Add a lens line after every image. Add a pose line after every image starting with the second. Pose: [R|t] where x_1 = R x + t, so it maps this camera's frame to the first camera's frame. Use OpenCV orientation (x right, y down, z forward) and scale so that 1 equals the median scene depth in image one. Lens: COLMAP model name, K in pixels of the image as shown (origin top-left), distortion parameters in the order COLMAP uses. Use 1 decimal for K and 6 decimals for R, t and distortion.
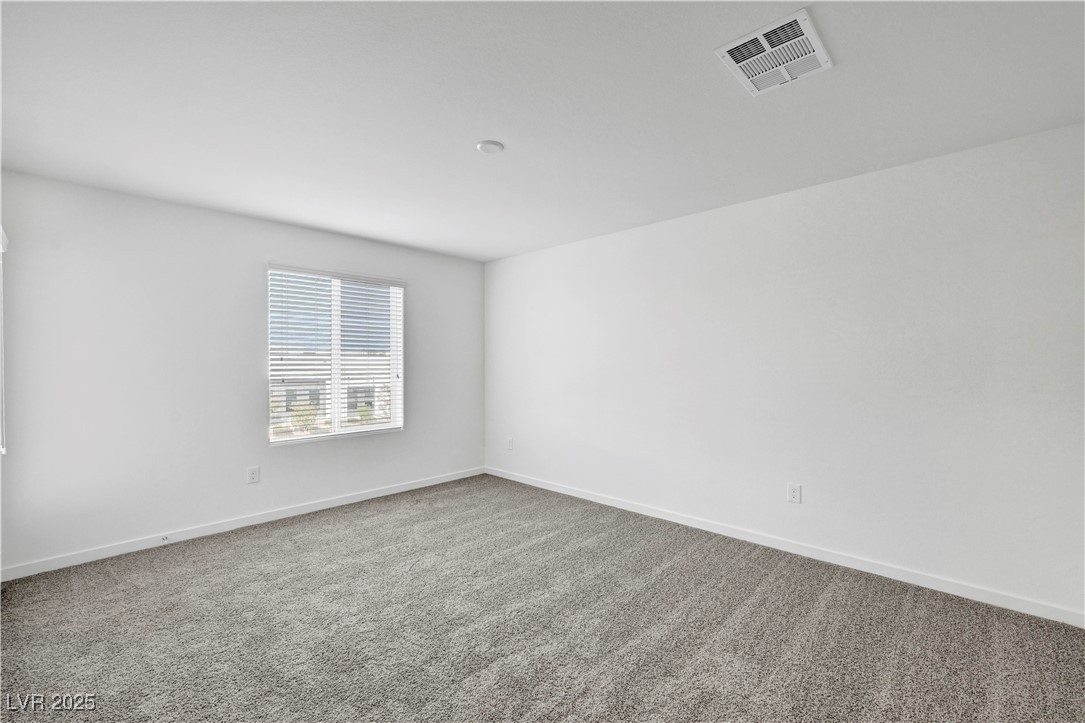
lens RADIAL K [[478.3, 0, 539.9], [0, 478.3, 360.0], [0, 0, 1]] dist [-0.004212, 0.002551]
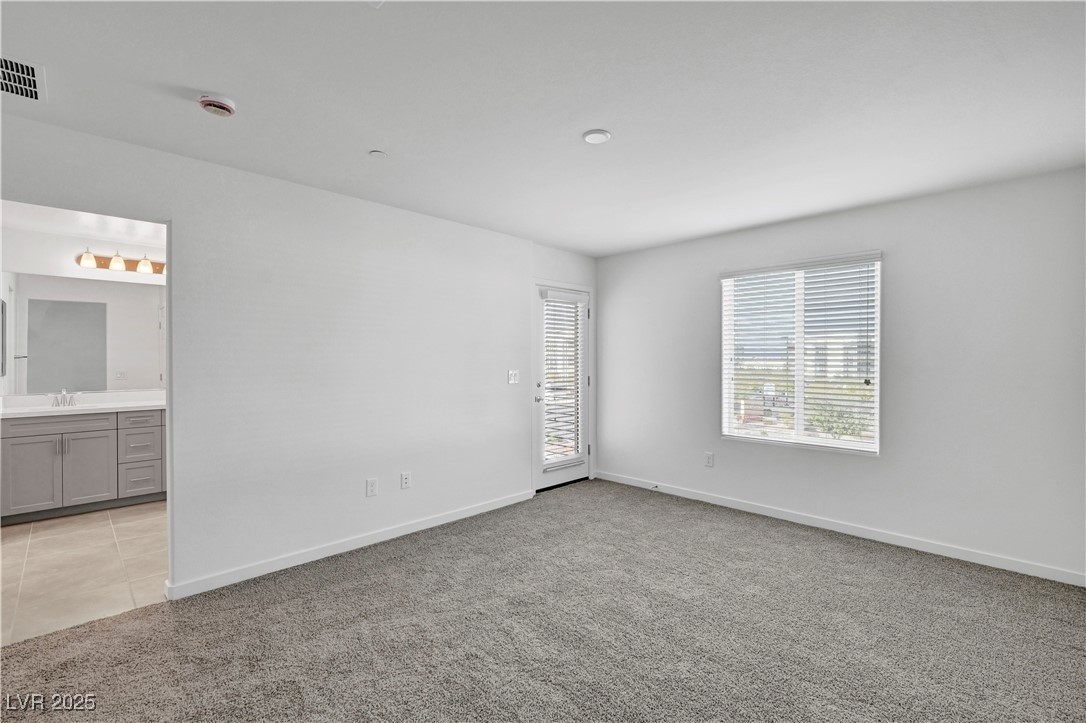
lens RADIAL K [[478.7, 0, 542.1], [0, 478.7, 353.8], [0, 0, 1]] dist [-0.004212, 0.002551]
pose [[-0.038289, -0.006990, -0.999242, 0.514680], [0.003943, 0.999967, -0.007146, -0.007839], [0.999259, -0.004213, -0.038260, 0.571658]]
